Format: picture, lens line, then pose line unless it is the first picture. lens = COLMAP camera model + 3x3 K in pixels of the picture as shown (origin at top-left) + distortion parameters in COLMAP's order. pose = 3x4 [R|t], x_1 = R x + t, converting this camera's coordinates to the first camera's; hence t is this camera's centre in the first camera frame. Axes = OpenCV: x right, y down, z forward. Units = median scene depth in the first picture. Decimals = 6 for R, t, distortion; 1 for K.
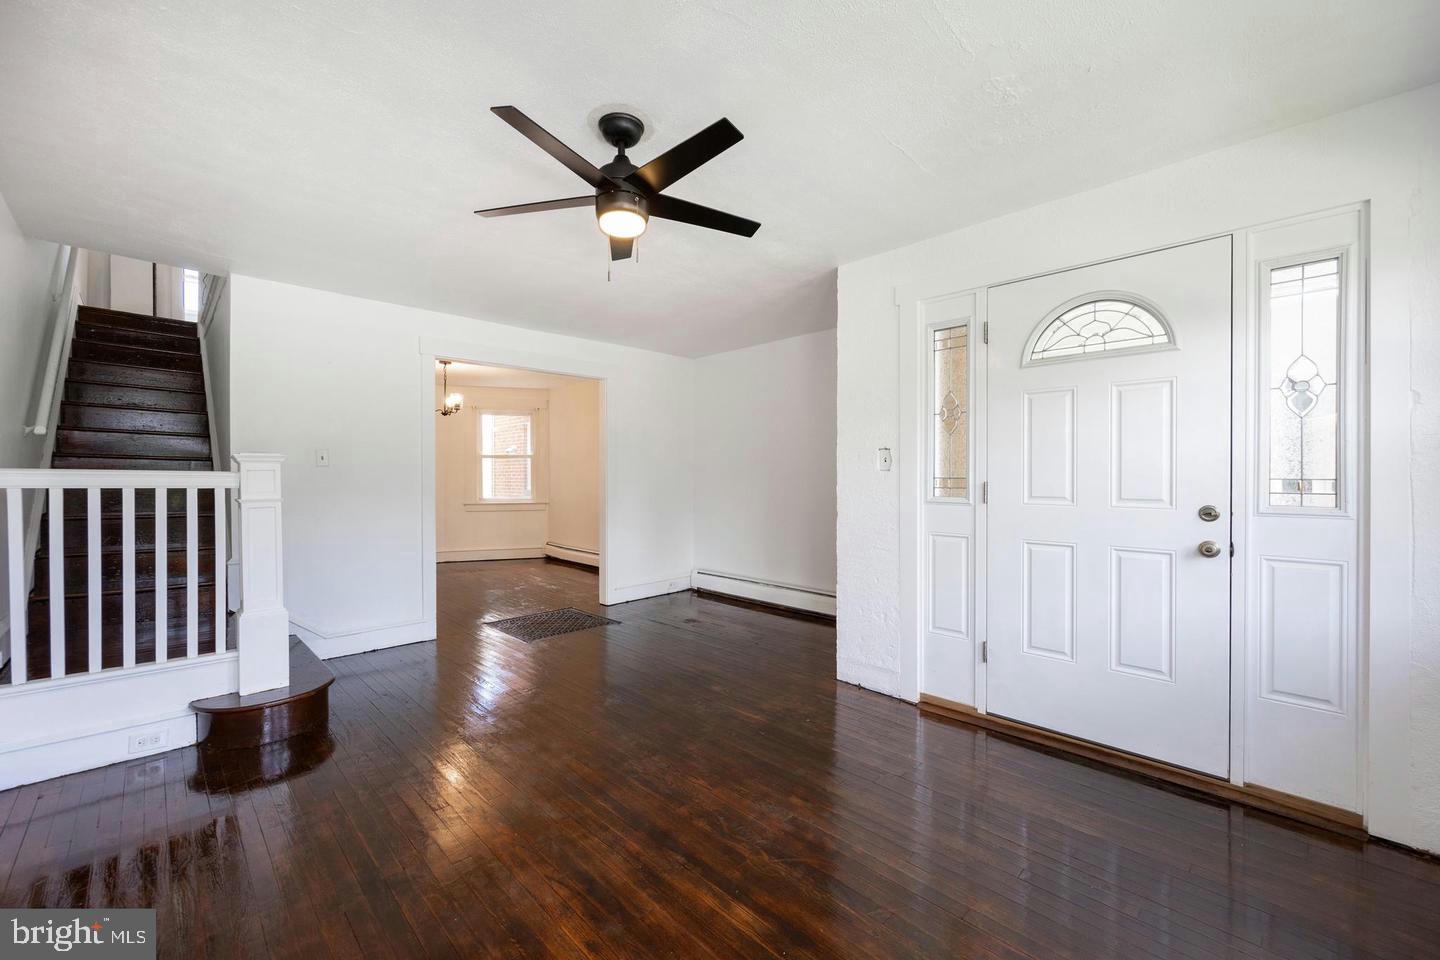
lens RADIAL K [[576.1, 0, 720.0], [0, 576.1, 480.0], [0, 0, 1]] dist [-0.001188, -0.000559]
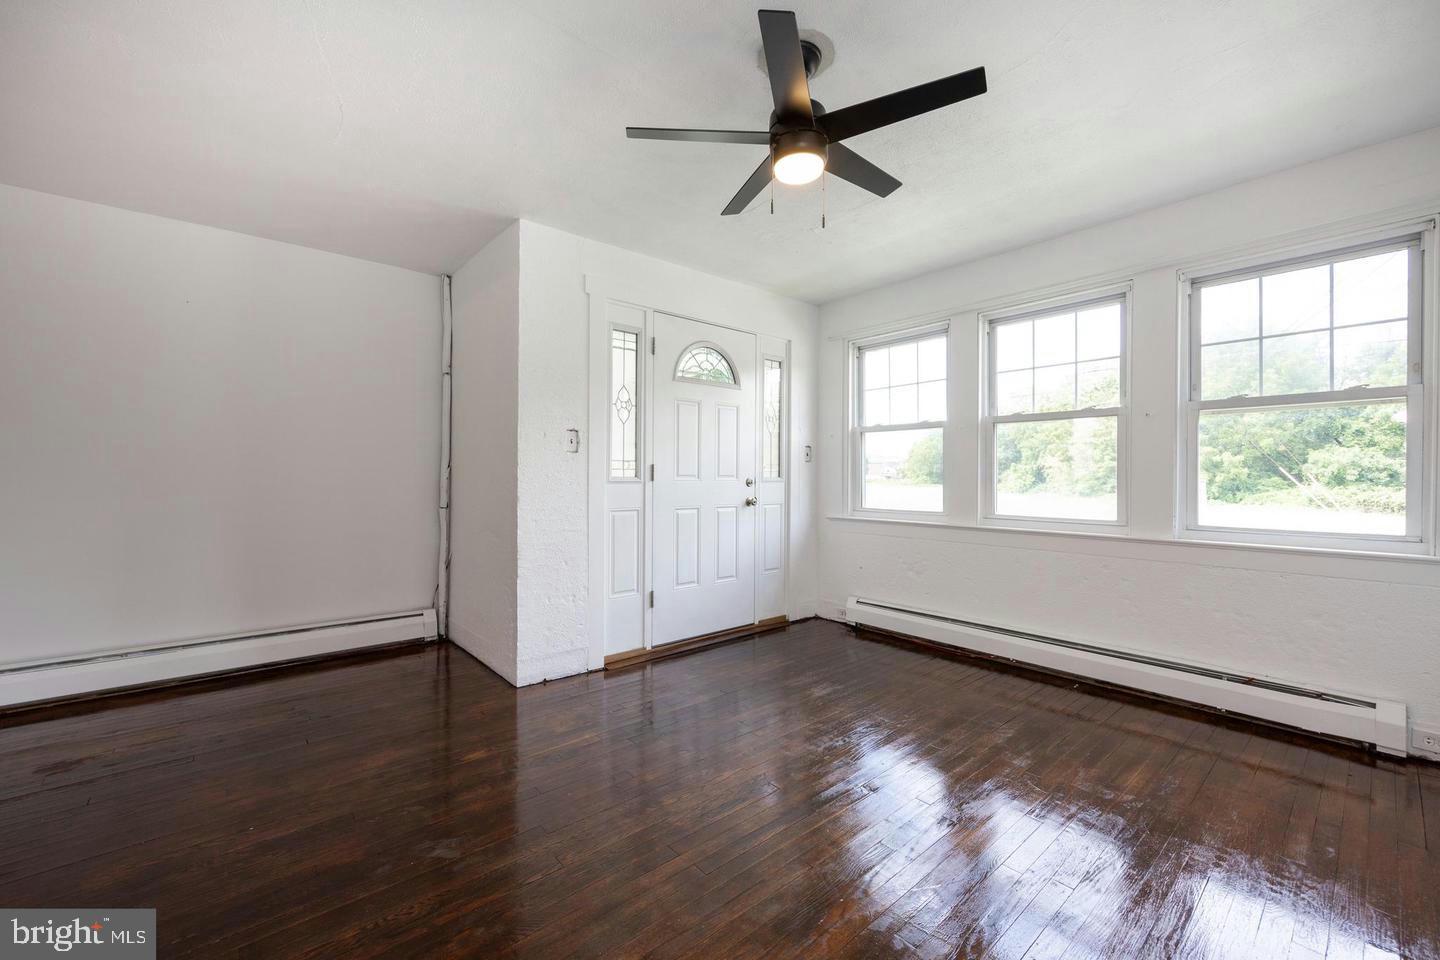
lens RADIAL K [[576.1, 0, 720.0], [0, 576.1, 480.0], [0, 0, 1]] dist [-0.001188, -0.000559]
pose [[0.070735, -0.007220, 0.997469, -0.781047], [0.003368, 0.999970, 0.006999, 0.029669], [-0.997489, 0.002865, 0.070757, 0.758061]]
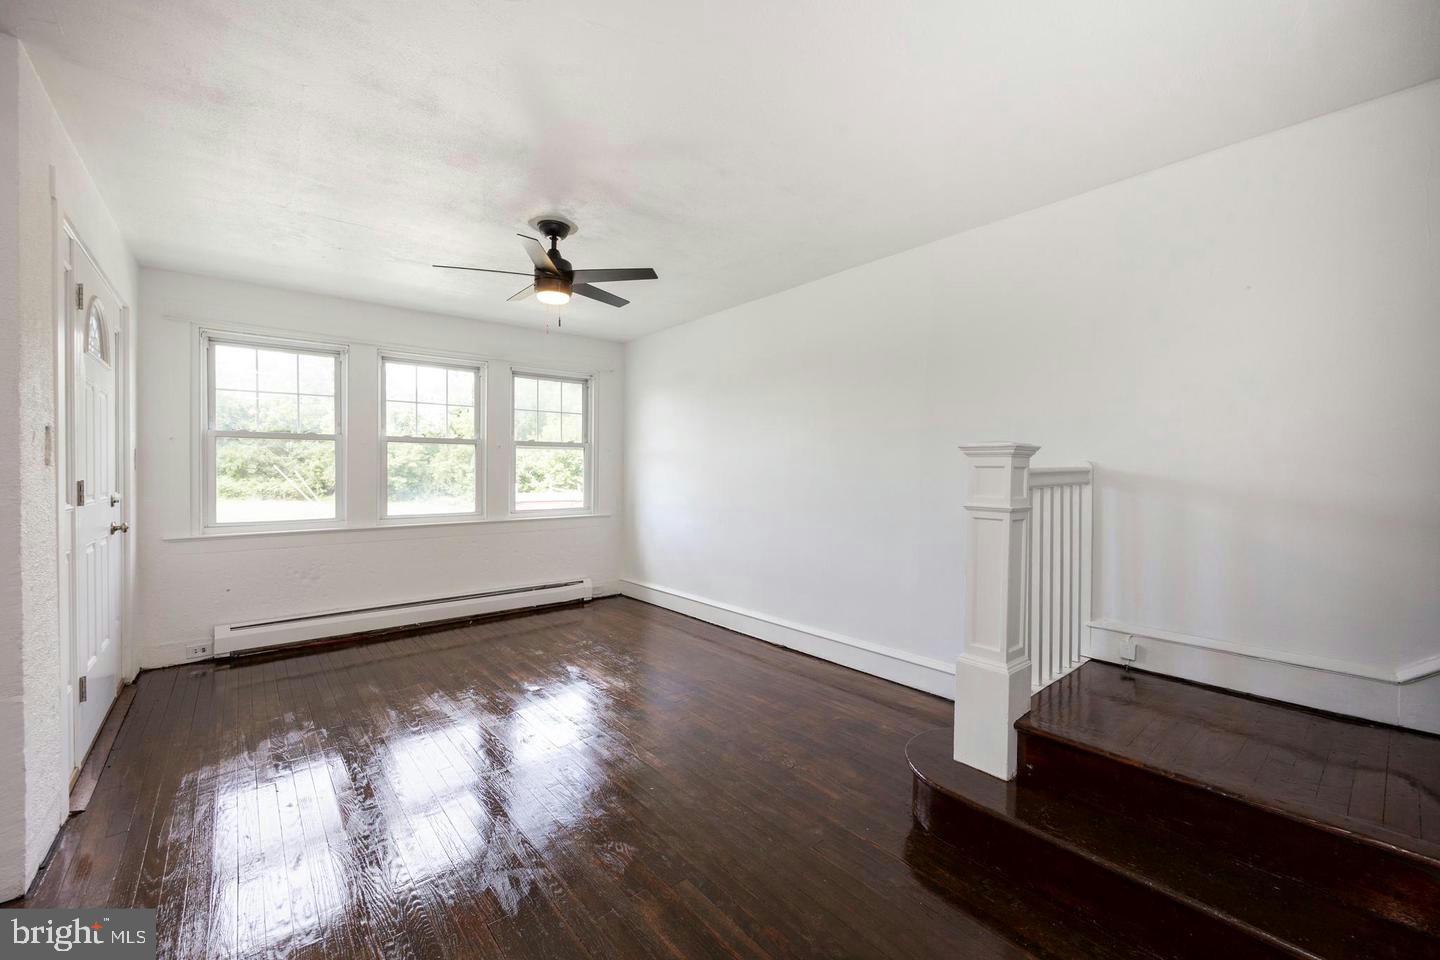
lens RADIAL K [[576.1, 0, 720.0], [0, 576.1, 480.0], [0, 0, 1]] dist [-0.001188, -0.000559]
pose [[-0.996843, -0.004090, 0.079296, -0.498811], [-0.002311, 0.999744, 0.022514, -0.017265], [-0.079368, 0.022259, -0.996597, 1.728695]]
